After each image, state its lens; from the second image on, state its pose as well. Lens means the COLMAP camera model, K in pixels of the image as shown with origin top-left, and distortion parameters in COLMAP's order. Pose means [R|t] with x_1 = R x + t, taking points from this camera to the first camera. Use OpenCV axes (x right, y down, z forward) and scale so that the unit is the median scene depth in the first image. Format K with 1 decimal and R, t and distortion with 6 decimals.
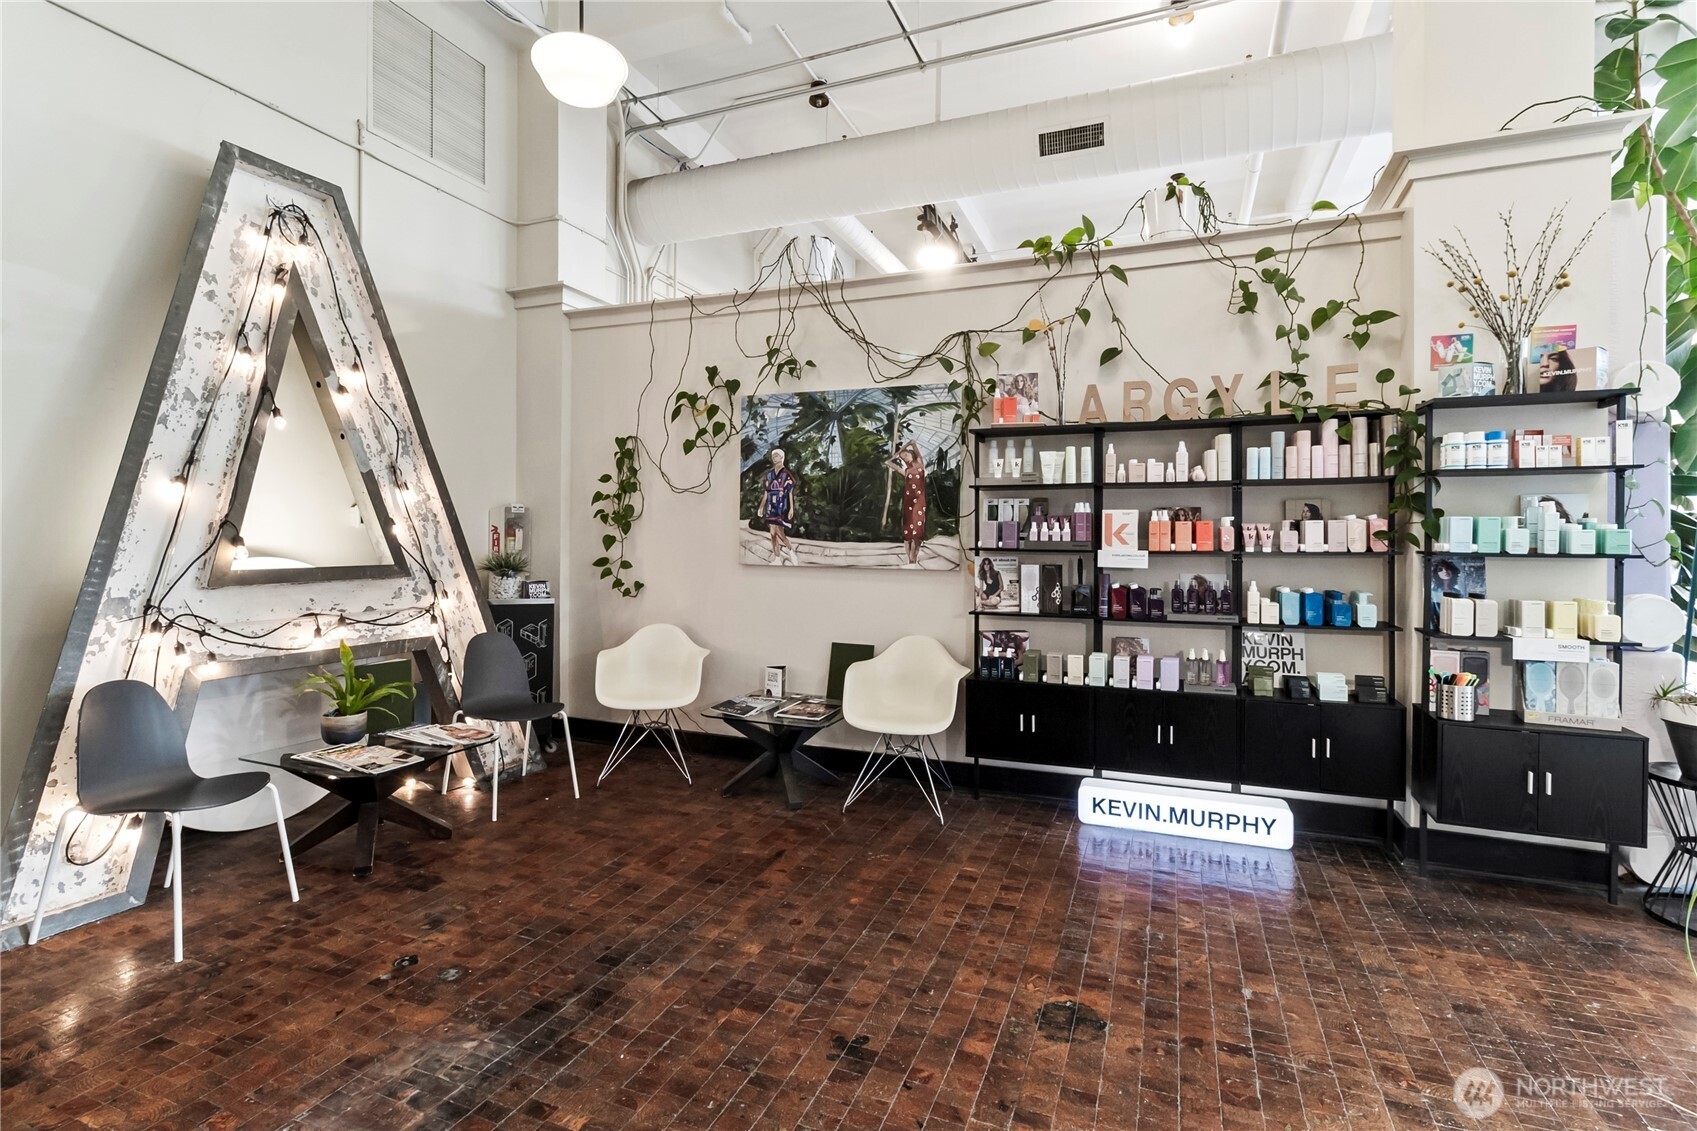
lens RADIAL K [[789.5, 0, 844.8], [0, 789.5, 529.5], [0, 0, 1]] dist [0.009062, 0.000122]
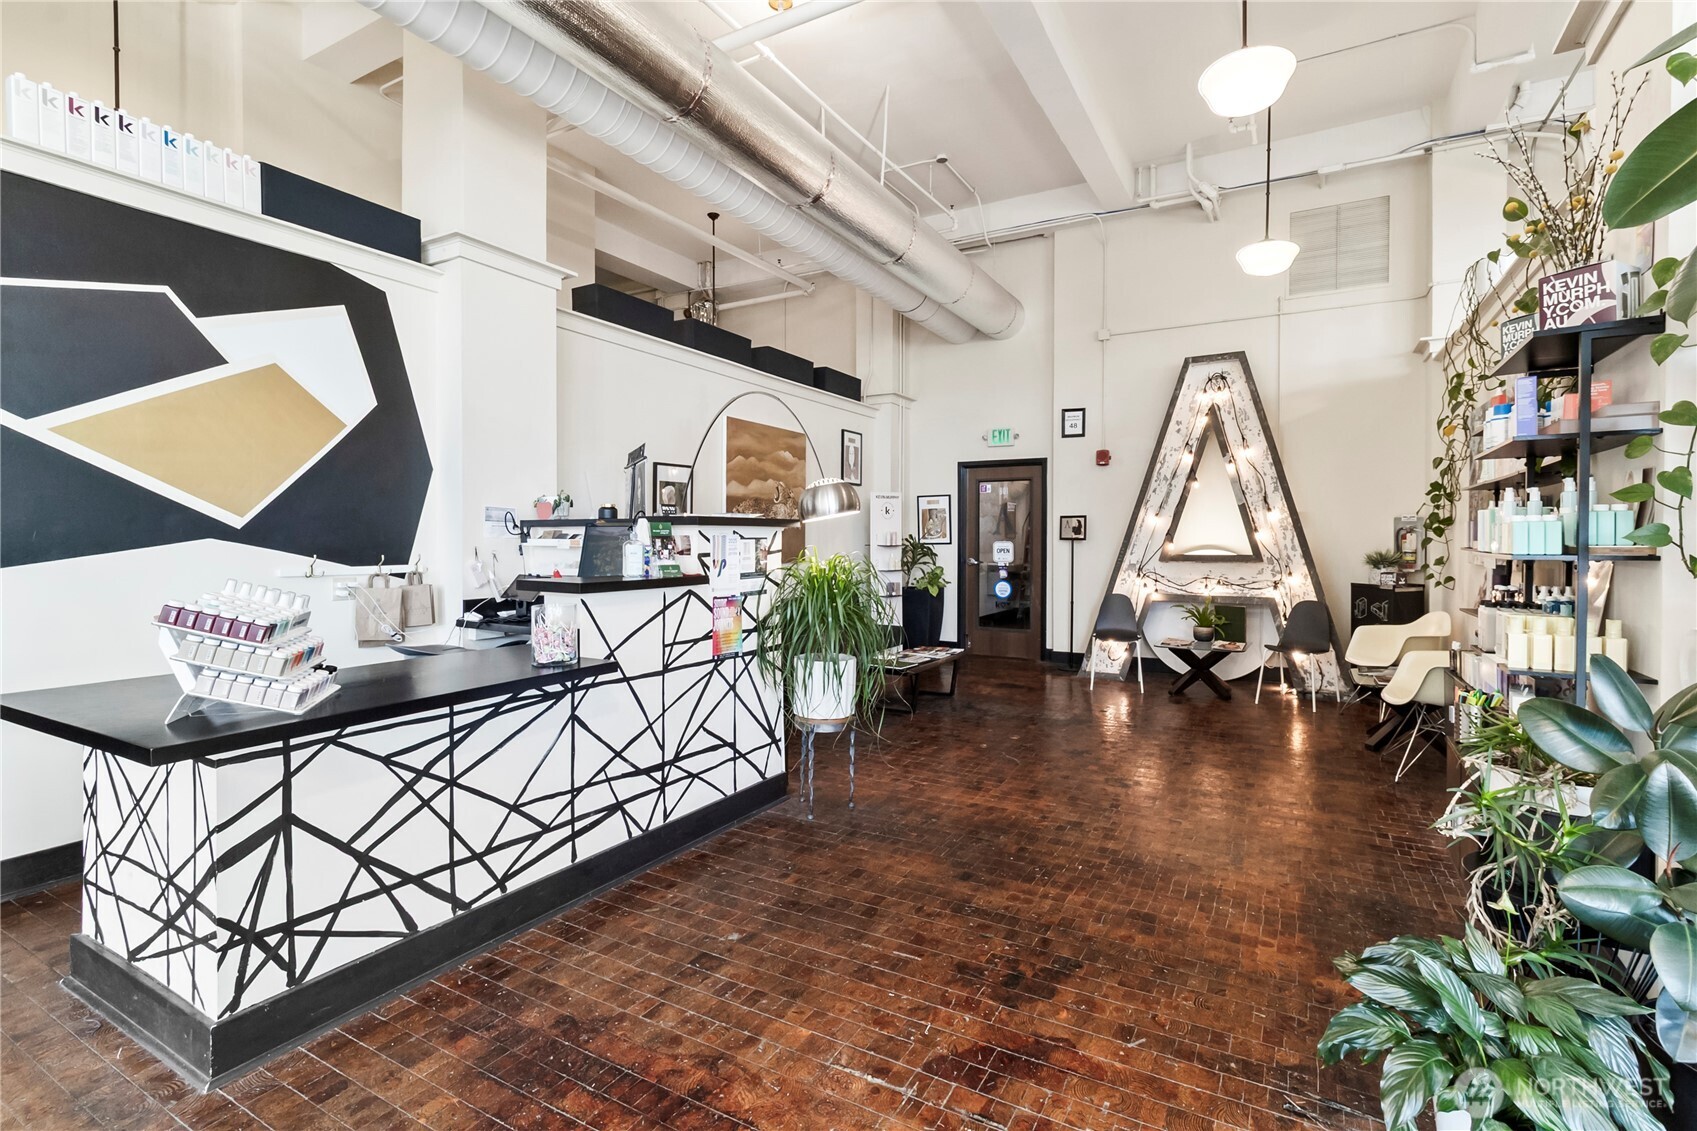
lens RADIAL K [[790.3, 0, 852.6], [0, 790.3, 546.2], [0, 0, 1]] dist [-0.000130, -0.000551]
pose [[-0.135051, 0.005939, -0.990821, 1.272861], [0.005213, 0.999972, 0.005284, 0.009958], [0.990825, -0.004452, -0.135078, 0.330857]]
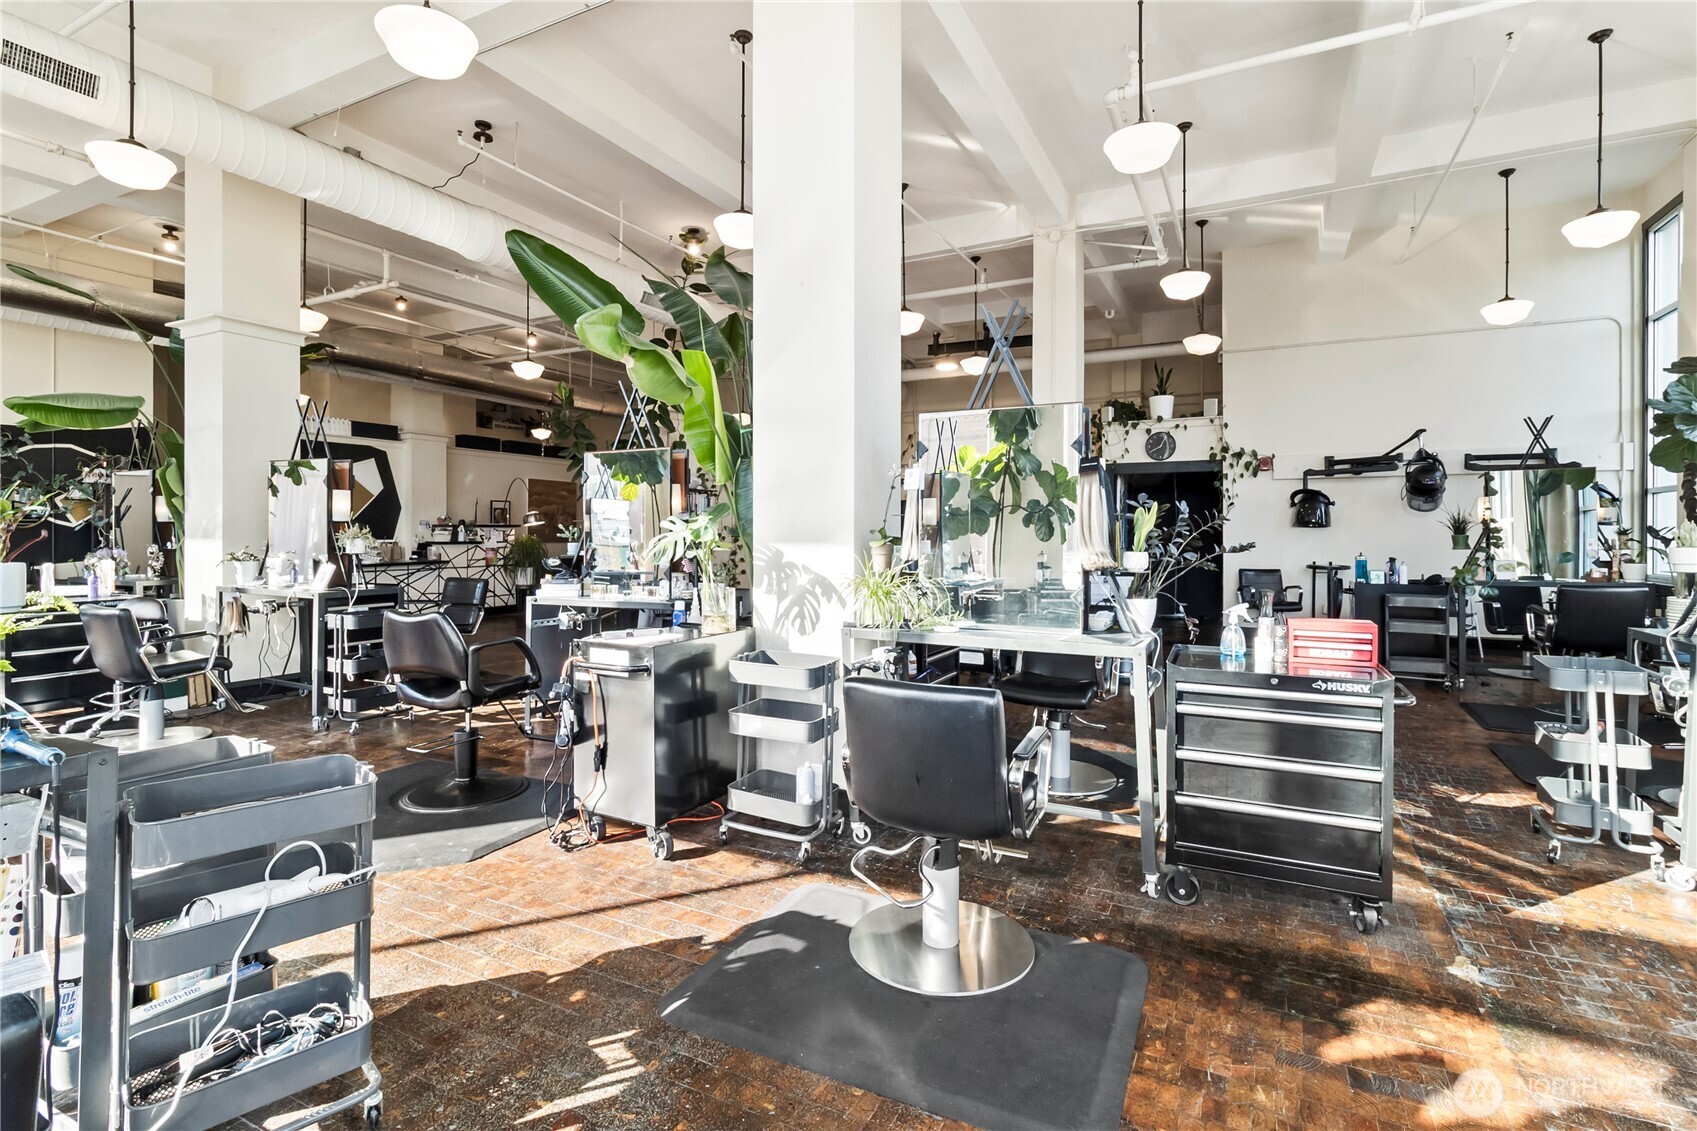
lens RADIAL K [[798.1, 0, 847.7], [0, 798.1, 535.6], [0, 0, 1]] dist [0.008185, 0.000160]
pose [[-0.102473, 0.000980, -0.994735, 3.327337], [0.005508, 0.999985, 0.000417, 0.030184], [0.994721, -0.005436, -0.102477, 1.751154]]
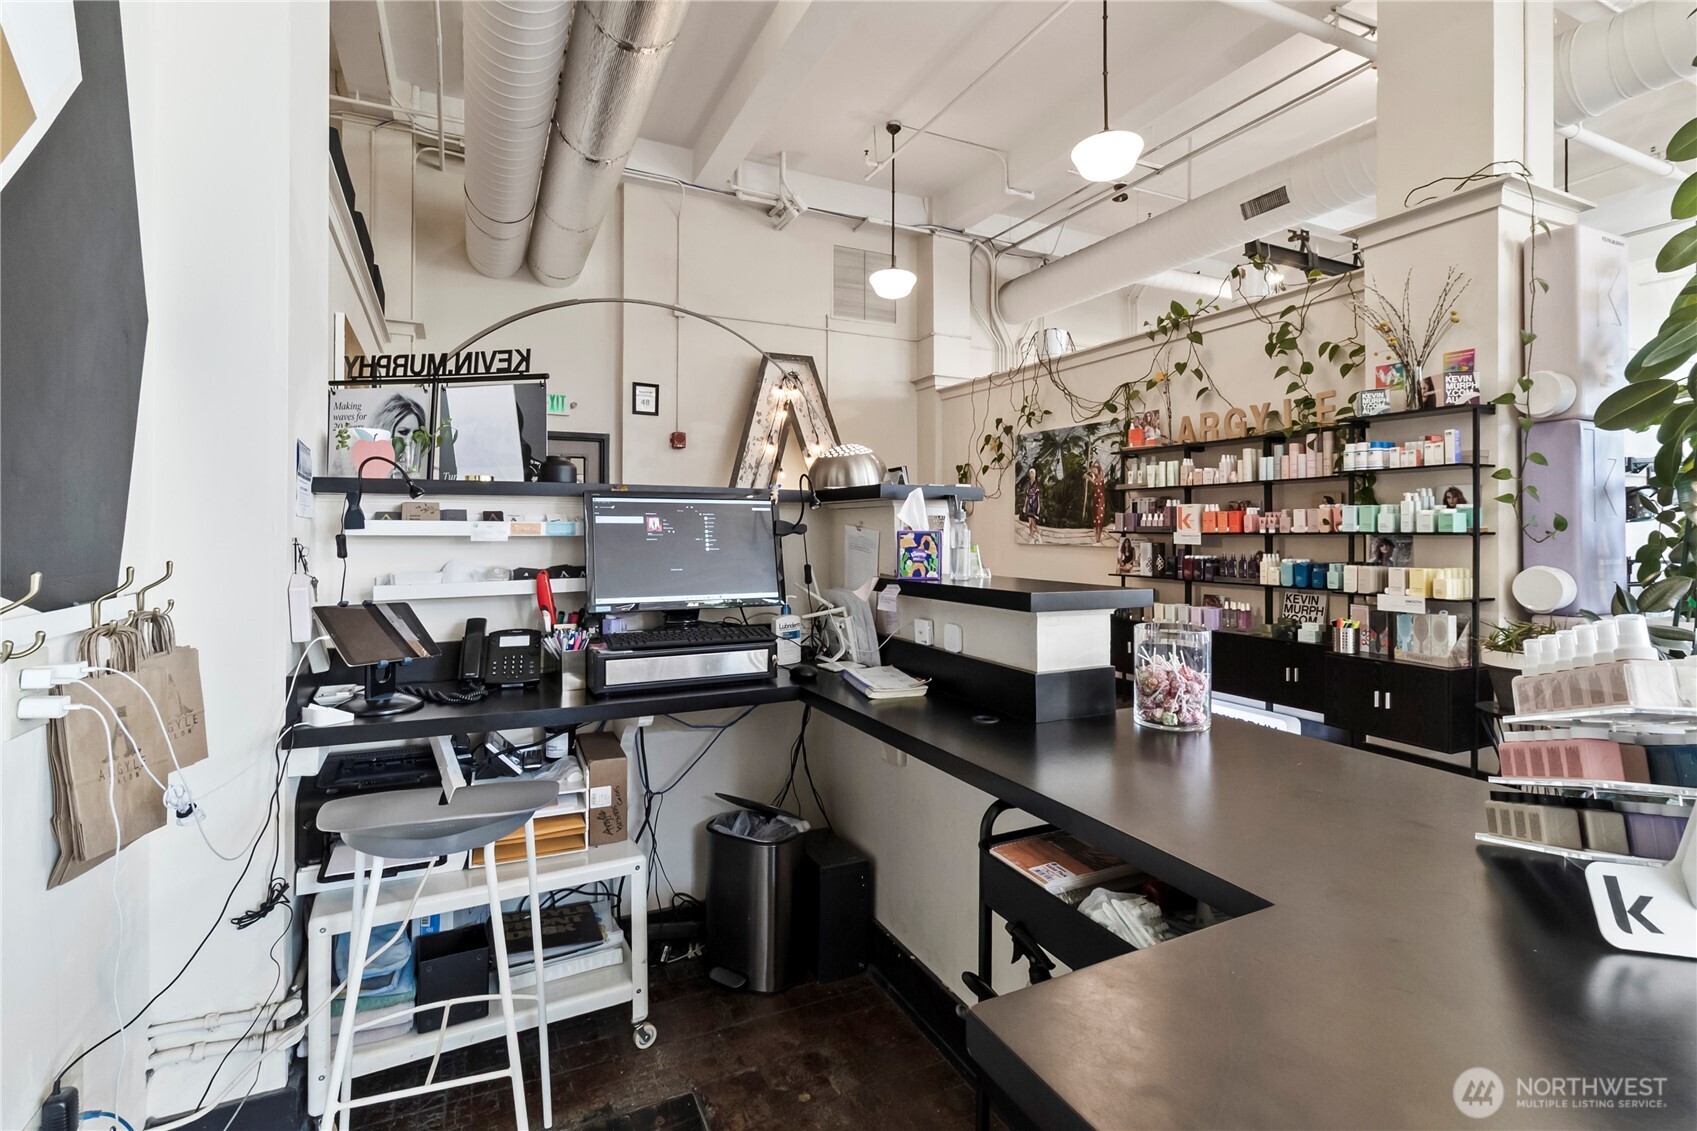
lens RADIAL K [[796.7, 0, 859.0], [0, 796.7, 526.4], [0, 0, 1]] dist [-0.002581, -0.000121]
pose [[0.744856, -0.006192, -0.667197, 0.801764], [0.008115, 0.999967, -0.000221, 0.010004], [0.667176, -0.005250, 0.744882, -0.442567]]
